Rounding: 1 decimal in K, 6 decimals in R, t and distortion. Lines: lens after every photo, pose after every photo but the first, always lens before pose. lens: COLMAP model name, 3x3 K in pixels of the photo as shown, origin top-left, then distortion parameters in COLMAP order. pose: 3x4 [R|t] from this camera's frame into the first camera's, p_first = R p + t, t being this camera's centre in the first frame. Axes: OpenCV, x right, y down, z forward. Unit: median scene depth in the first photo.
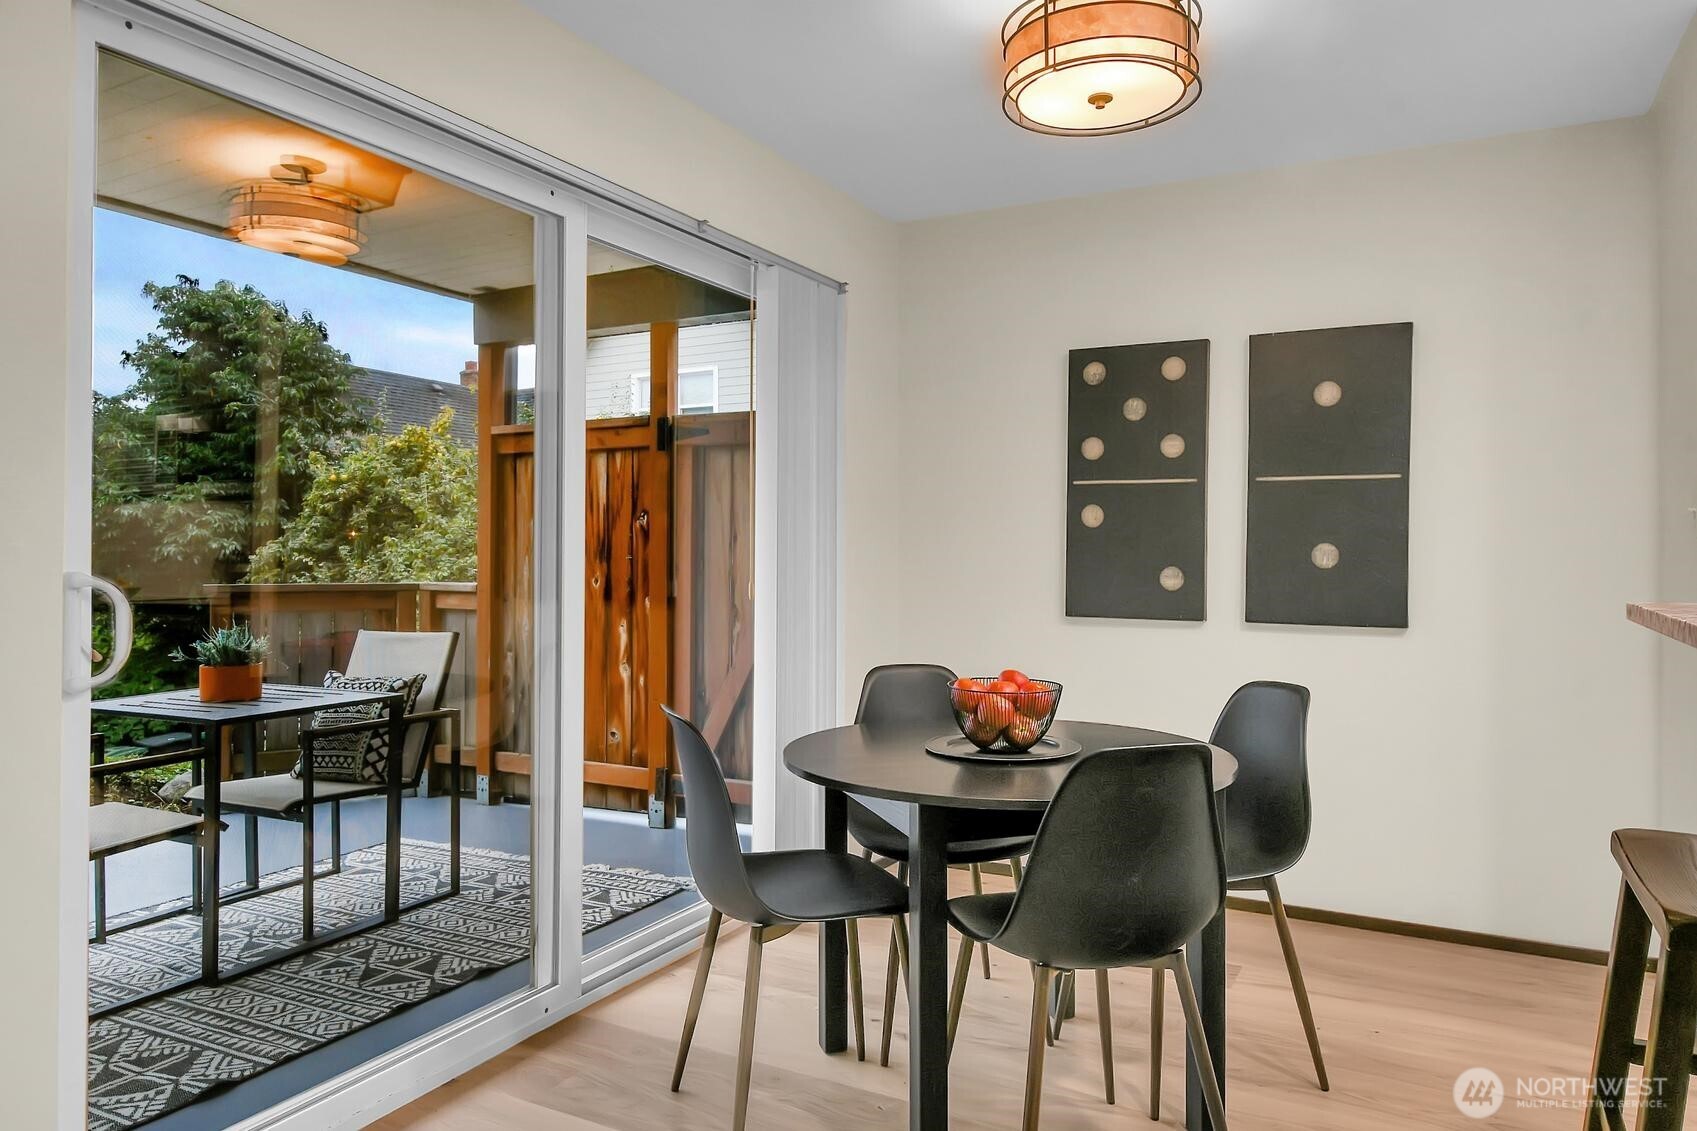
lens RADIAL K [[1138.3, 0, 848.5], [0, 1138.3, 565.5], [0, 0, 1]] dist [0.051187, 0.000400]
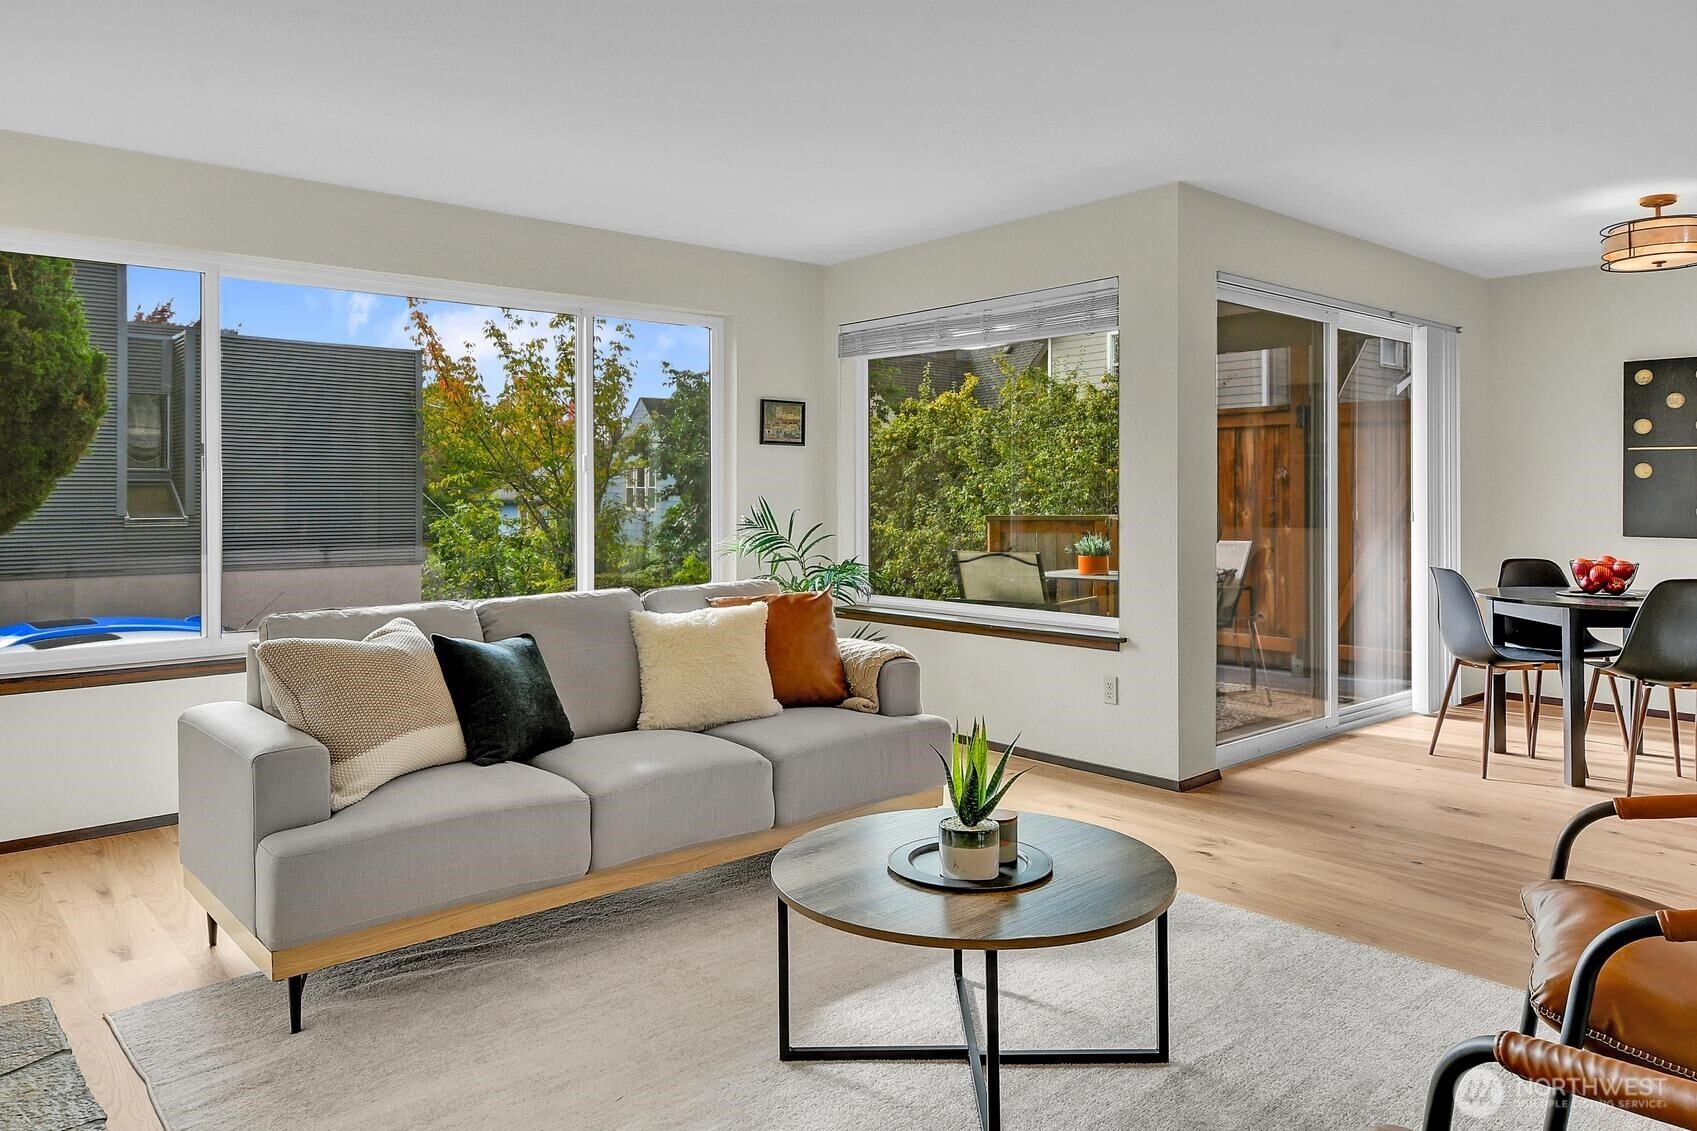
lens RADIAL K [[1162.4, 0, 850.1], [0, 1162.4, 484.5], [0, 0, 1]] dist [0.028536, 0.000091]
pose [[0.939723, -0.003216, -0.341923, -0.241245], [-0.004509, 0.999752, -0.021794, 0.013701], [0.341908, 0.022022, 0.939475, -0.828508]]
